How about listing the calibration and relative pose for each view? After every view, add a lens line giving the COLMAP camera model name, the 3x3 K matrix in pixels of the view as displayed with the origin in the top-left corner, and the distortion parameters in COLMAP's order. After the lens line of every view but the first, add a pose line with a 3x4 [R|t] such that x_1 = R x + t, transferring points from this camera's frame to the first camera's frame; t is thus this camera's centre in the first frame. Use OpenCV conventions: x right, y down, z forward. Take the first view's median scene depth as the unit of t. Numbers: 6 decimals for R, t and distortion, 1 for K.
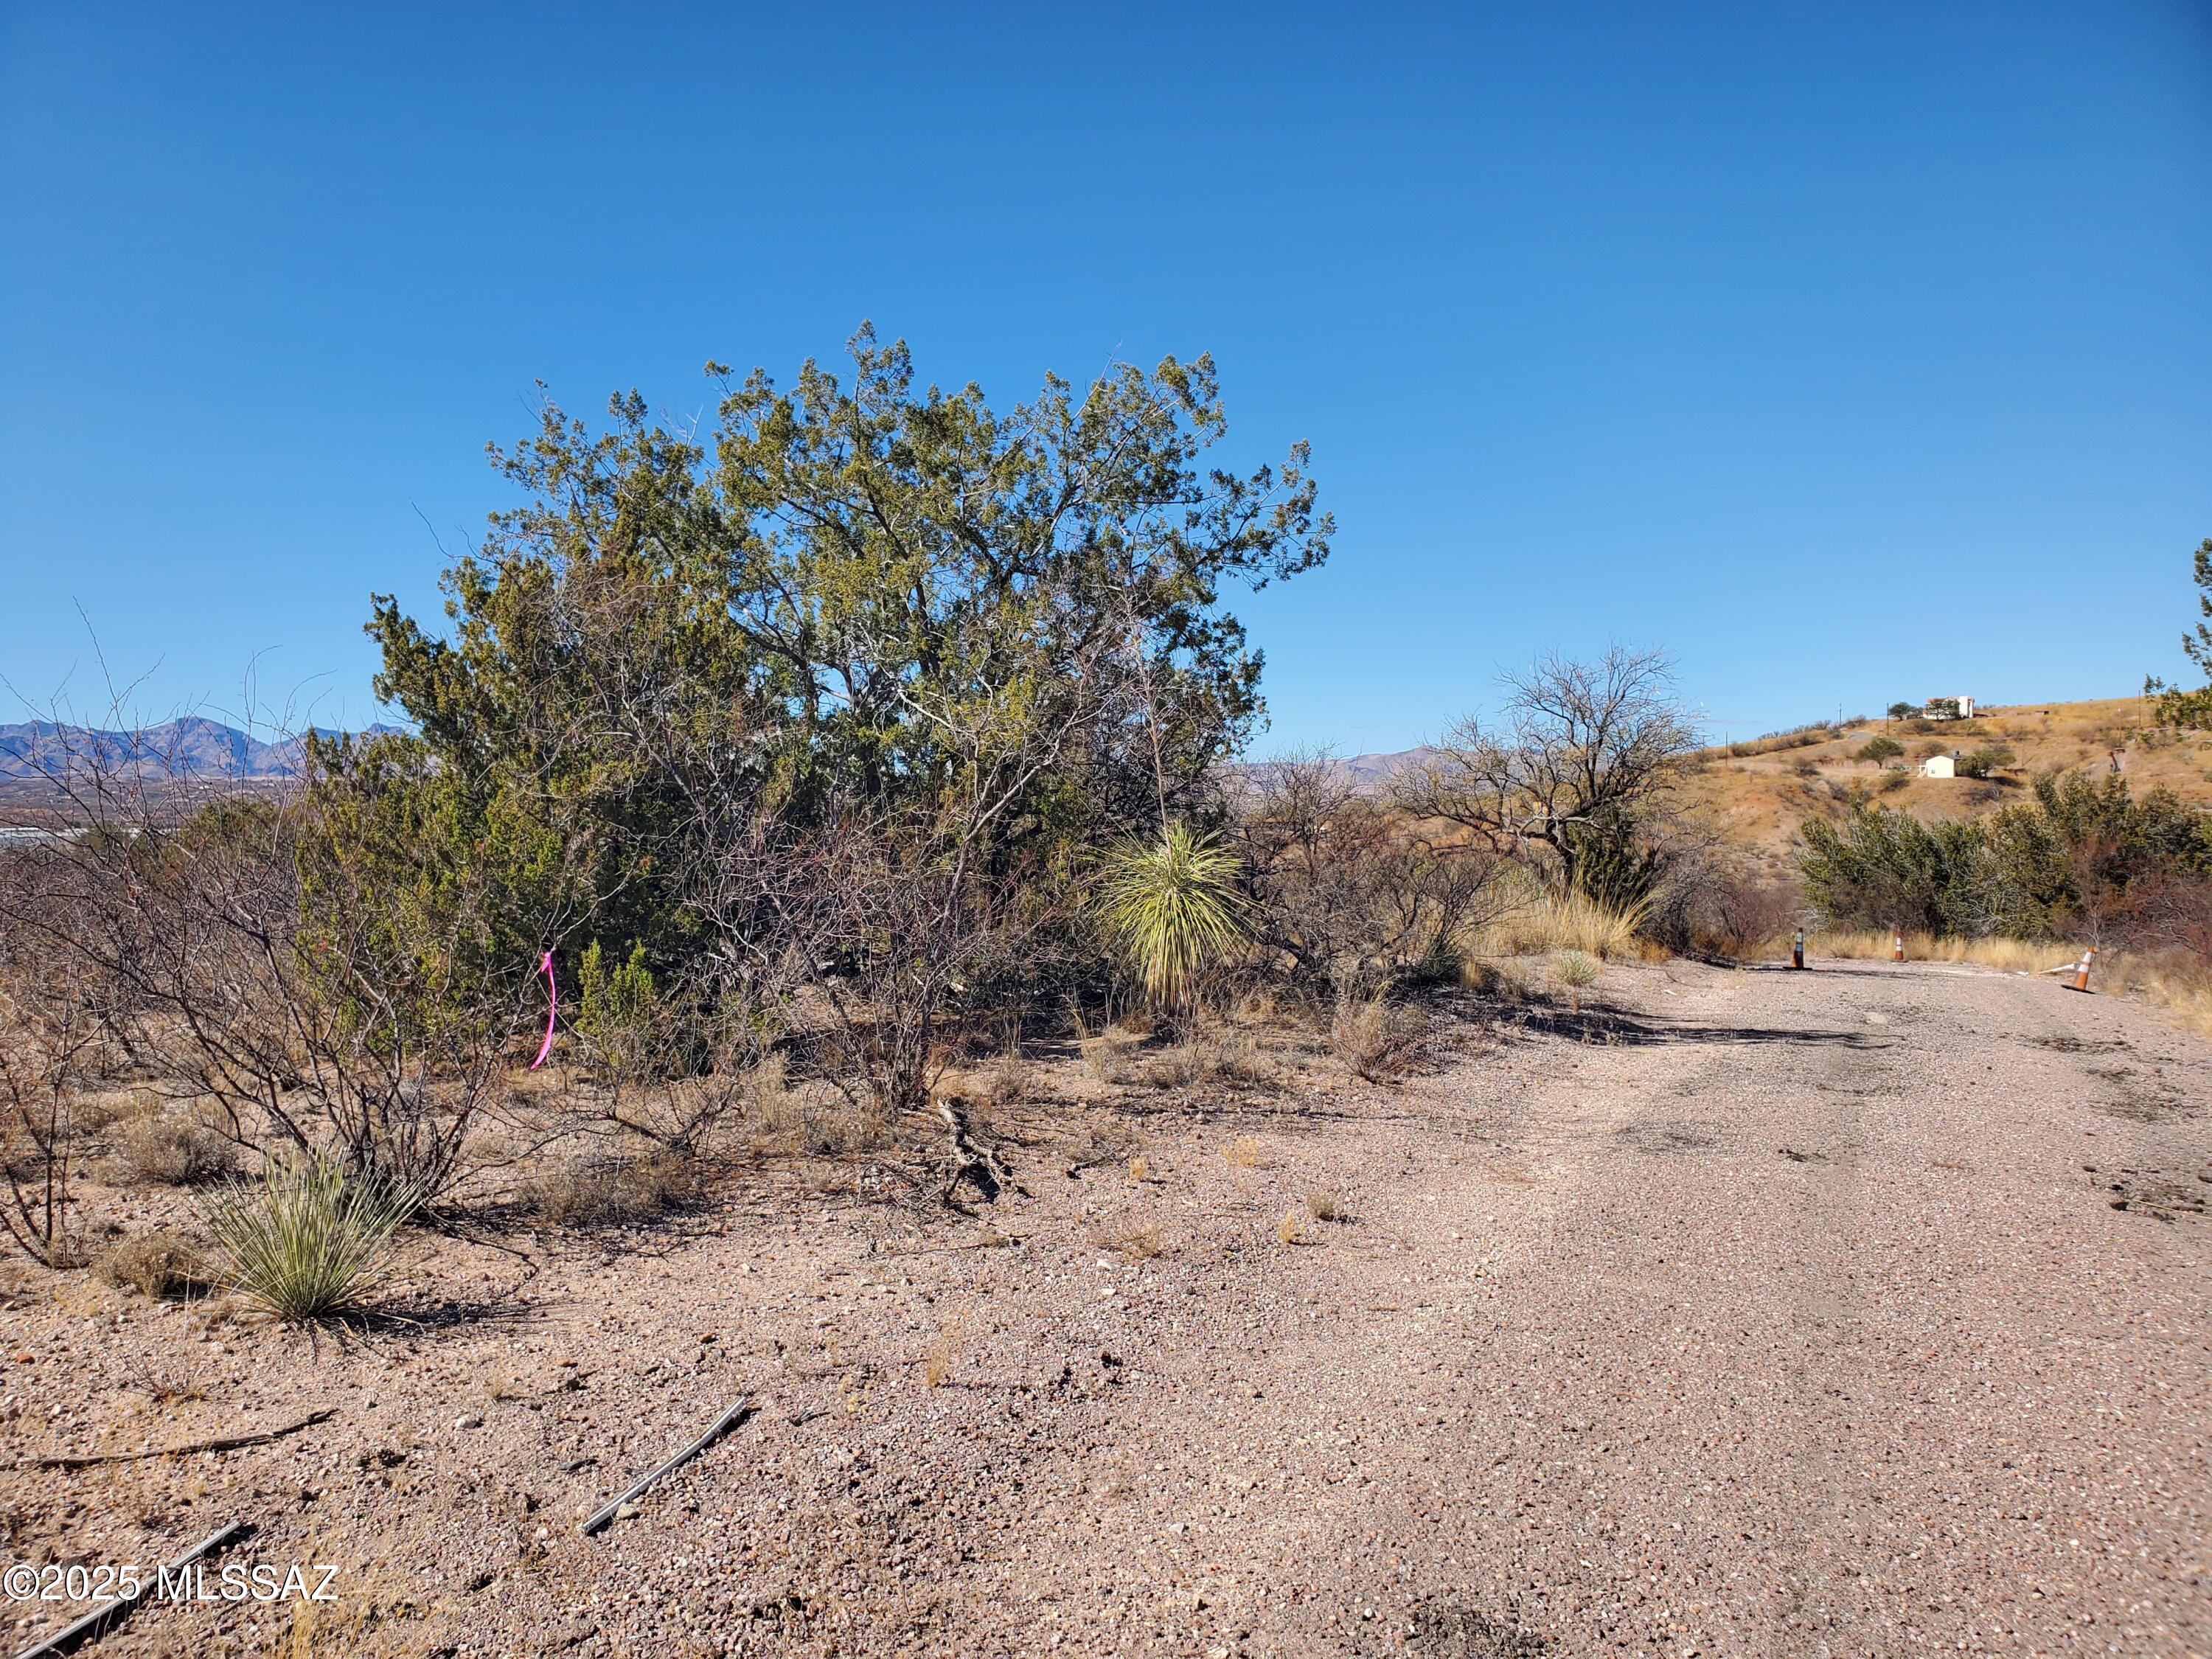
lens RADIAL K [[1690.6, 0, 1074.1], [0, 1690.6, 869.1], [0, 0, 1]] dist [0.021186, -0.021236]
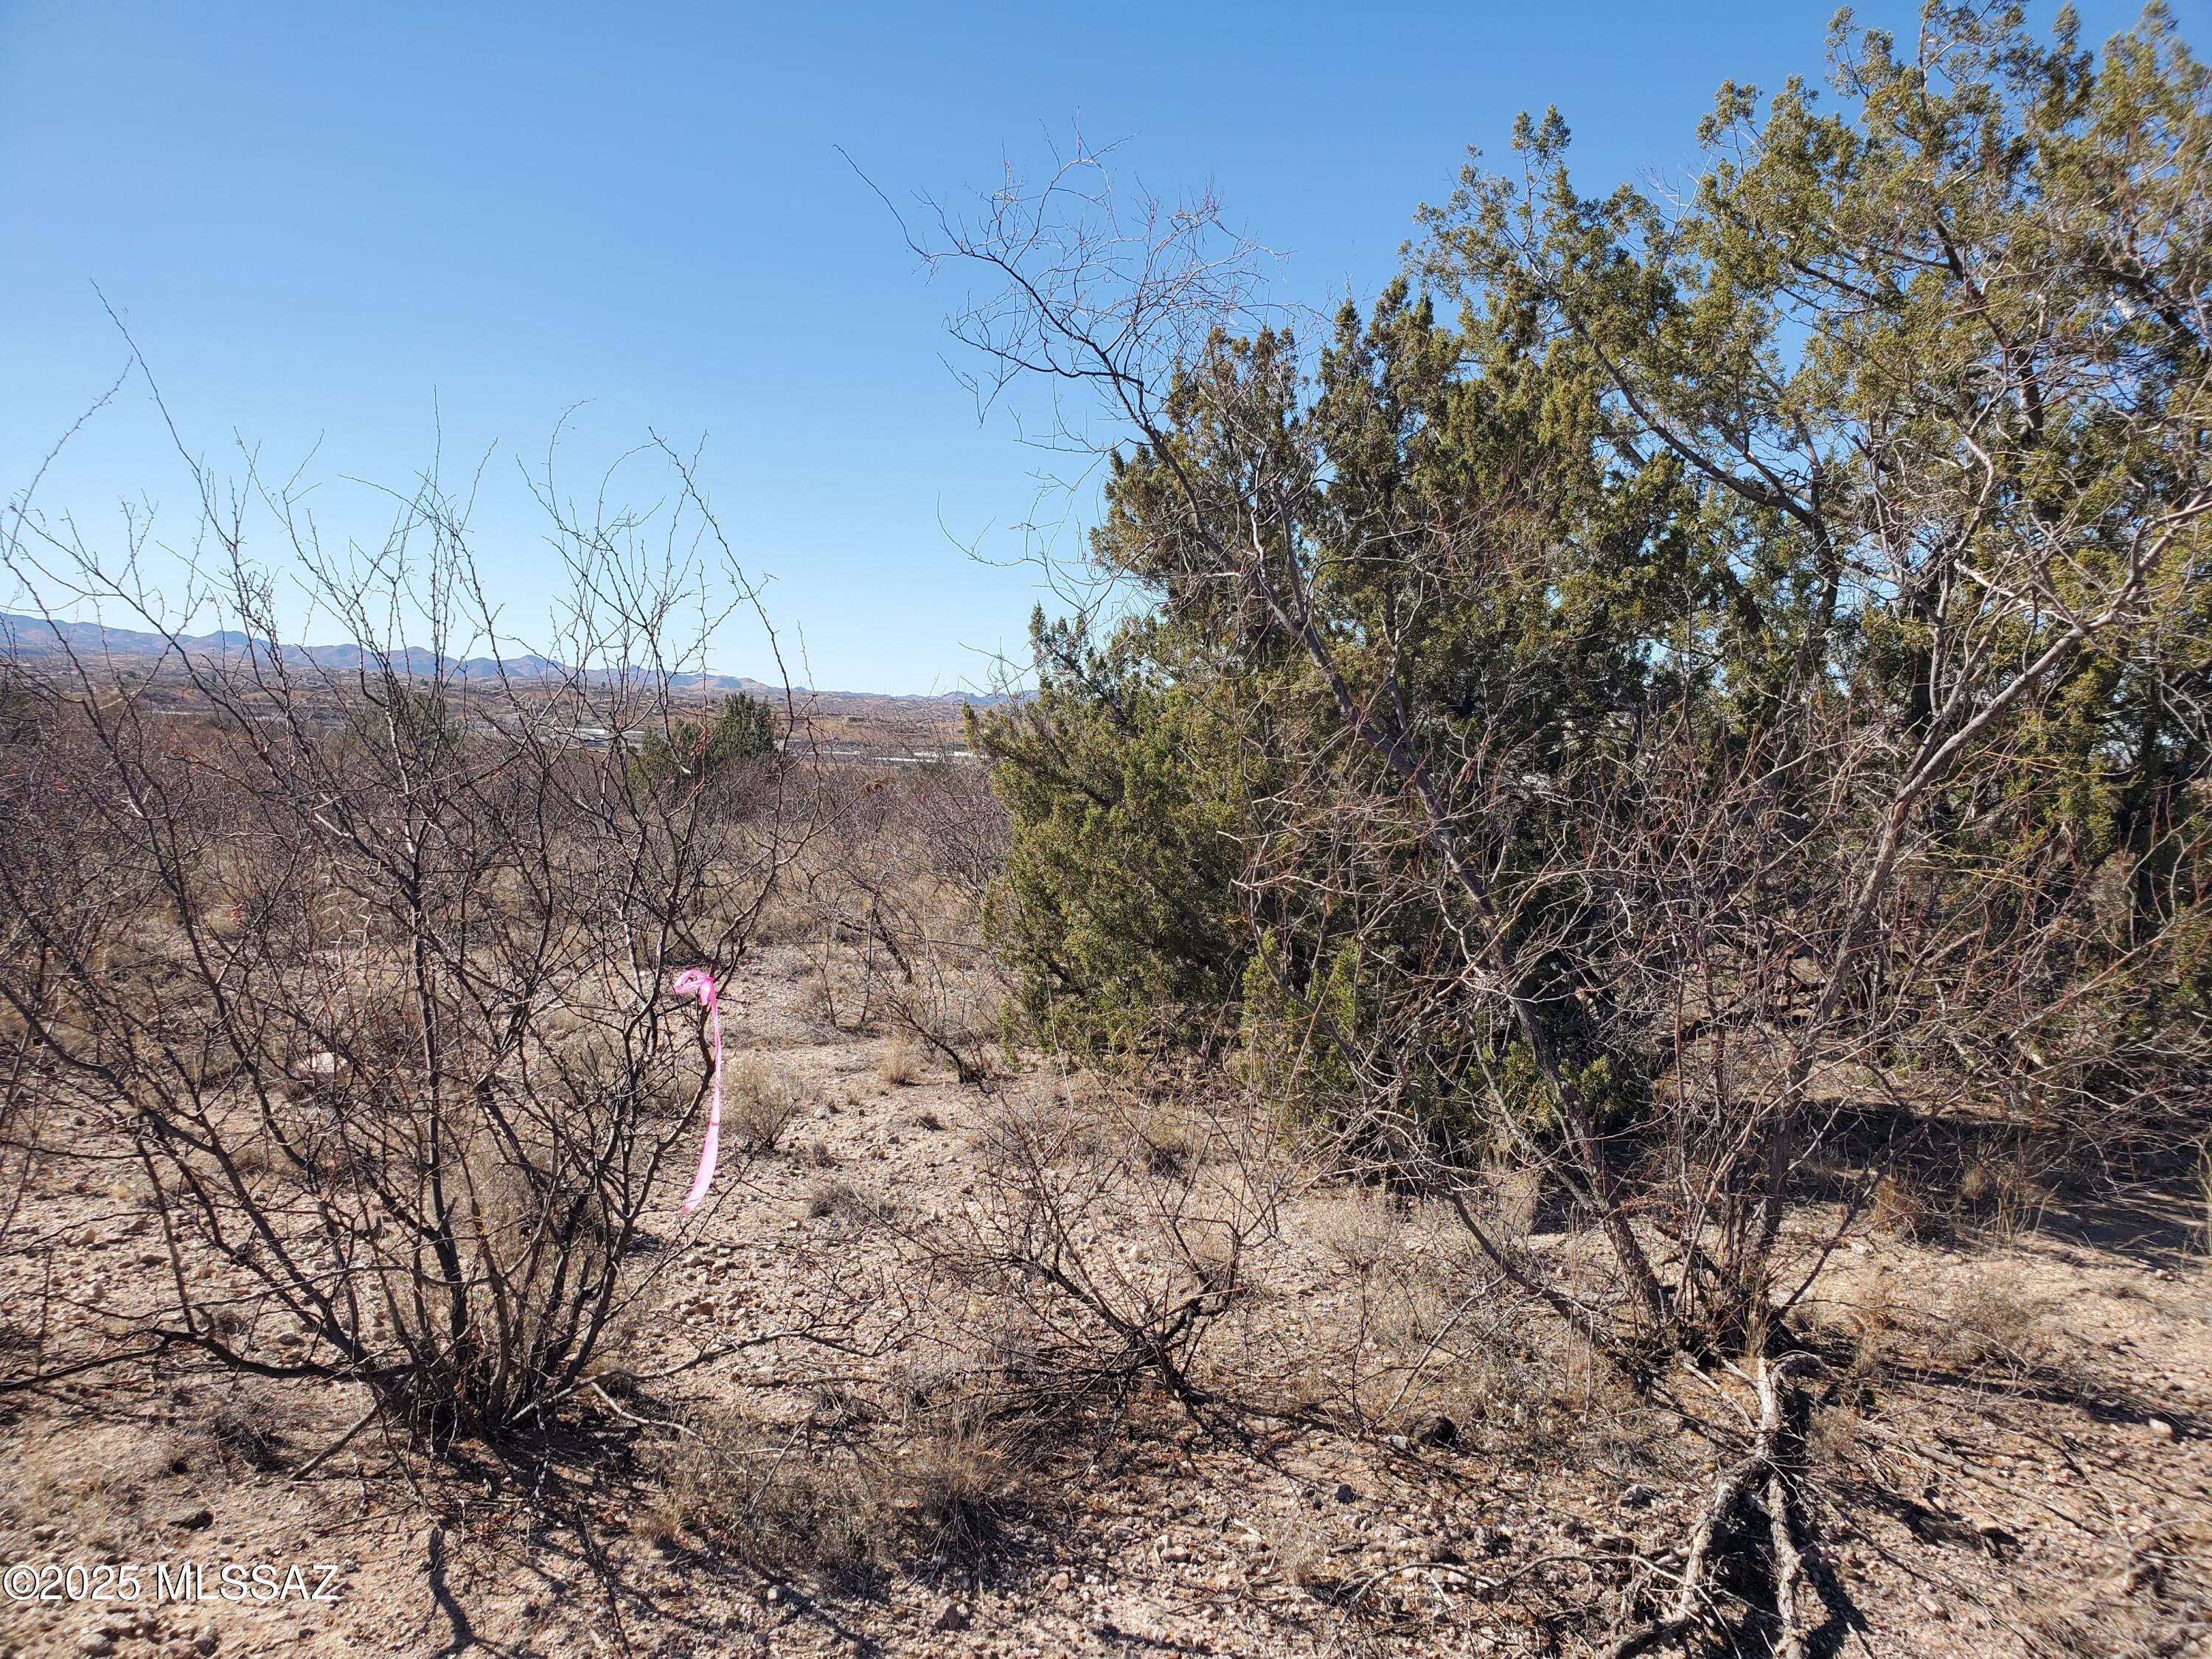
lens RADIAL K [[1690.6, 0, 1116.5], [0, 1690.6, 874.0], [0, 0, 1]] dist [0.021186, -0.021236]
pose [[0.791206, 0.089515, -0.604963, 0.031419], [-0.070334, 0.995985, 0.055386, -0.006526], [0.607492, -0.001272, 0.794325, 0.322625]]
